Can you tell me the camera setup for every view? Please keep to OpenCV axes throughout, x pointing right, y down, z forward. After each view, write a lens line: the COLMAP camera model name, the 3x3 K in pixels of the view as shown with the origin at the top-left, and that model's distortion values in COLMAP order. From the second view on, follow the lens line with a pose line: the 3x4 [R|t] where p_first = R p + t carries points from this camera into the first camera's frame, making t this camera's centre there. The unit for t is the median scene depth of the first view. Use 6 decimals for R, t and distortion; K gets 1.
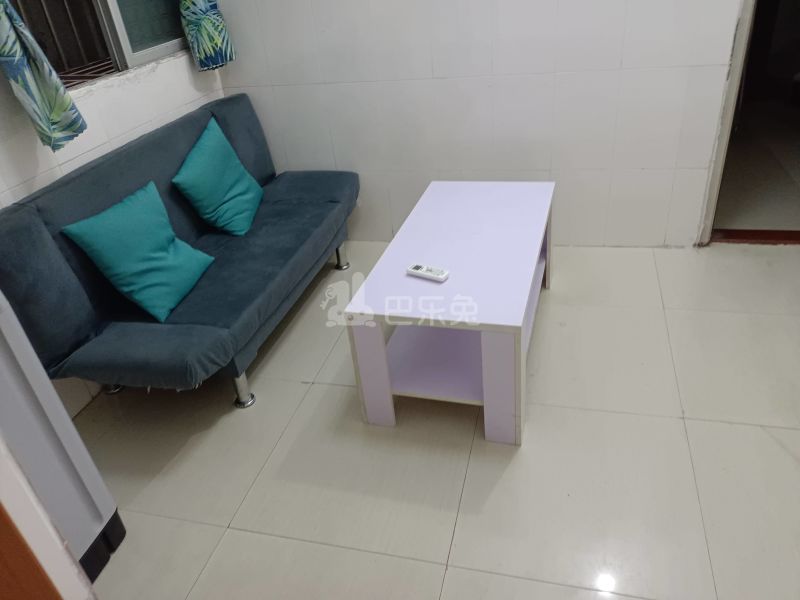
lens RADIAL K [[600.8, 0, 400.0], [0, 600.8, 300.0], [0, 0, 1]] dist [-0.008629, -0.007187]
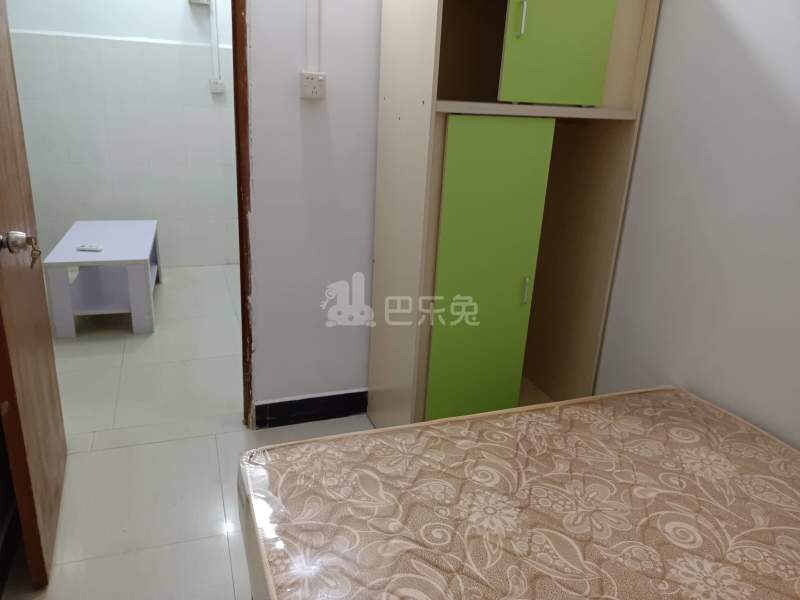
lens RADIAL K [[600.8, 0, 400.0], [0, 600.8, 300.0], [0, 0, 1]] dist [-0.008629, -0.007187]
pose [[0.805378, -0.052968, 0.590390, -0.256538], [0.182000, 0.969987, -0.161250, 0.526930], [-0.564129, 0.237319, 0.790846, -0.861180]]
